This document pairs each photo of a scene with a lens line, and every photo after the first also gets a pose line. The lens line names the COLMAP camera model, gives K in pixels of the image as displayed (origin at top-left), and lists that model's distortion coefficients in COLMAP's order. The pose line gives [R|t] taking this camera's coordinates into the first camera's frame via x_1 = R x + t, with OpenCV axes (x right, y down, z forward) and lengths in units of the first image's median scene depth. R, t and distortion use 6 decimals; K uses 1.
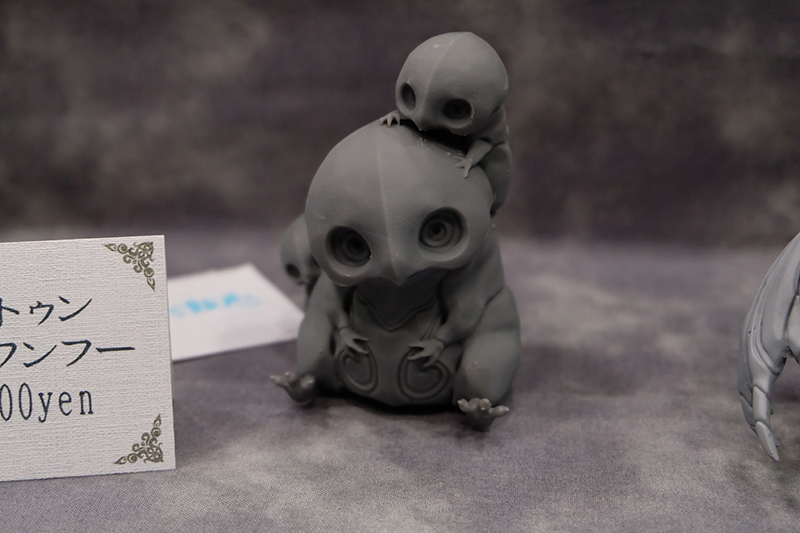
lens RADIAL K [[1406.2, 0, 399.0], [0, 1406.2, 273.8], [0, 0, 1]] dist [-0.065758, 0.000000]
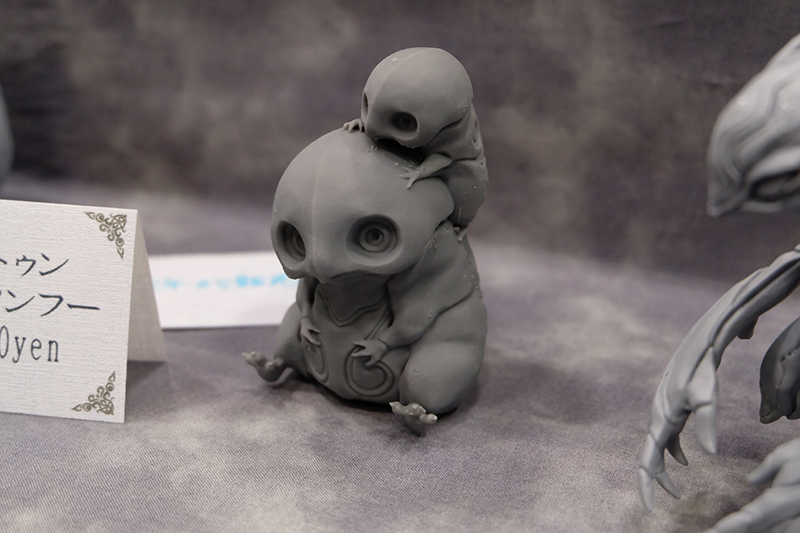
lens RADIAL K [[1406.2, 0, 406.1], [0, 1406.2, 267.5], [0, 0, 1]] dist [-0.065758, 0.000000]
pose [[0.951804, 0.127641, -0.278885, 0.328187], [-0.126608, 0.991713, 0.021790, -0.032023], [0.279355, 0.014569, 0.960077, 0.008958]]
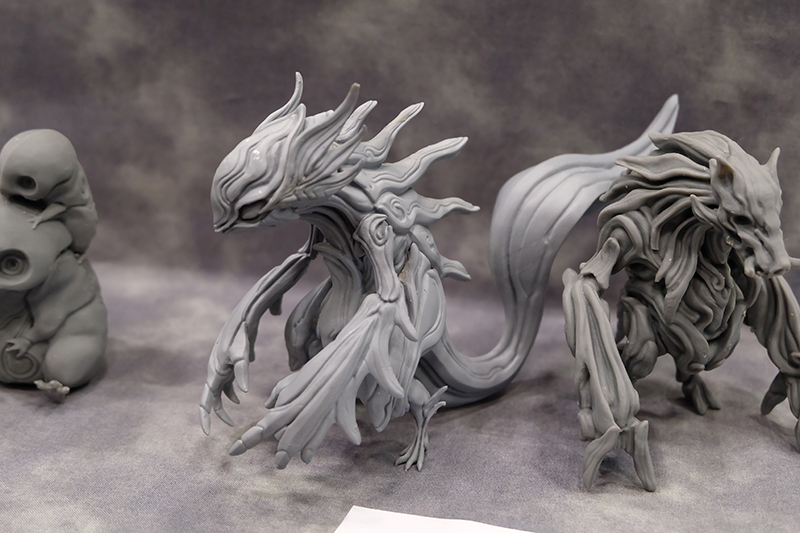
lens RADIAL K [[1236.8, 0, 399.1], [0, 1236.8, 263.5], [0, 0, 1]] dist [-0.032897, 0.000000]
pose [[0.994587, 0.051017, -0.090516, 0.525261], [-0.052785, 0.998457, -0.017240, -0.029168], [0.089497, 0.021925, 0.995746, -0.239856]]
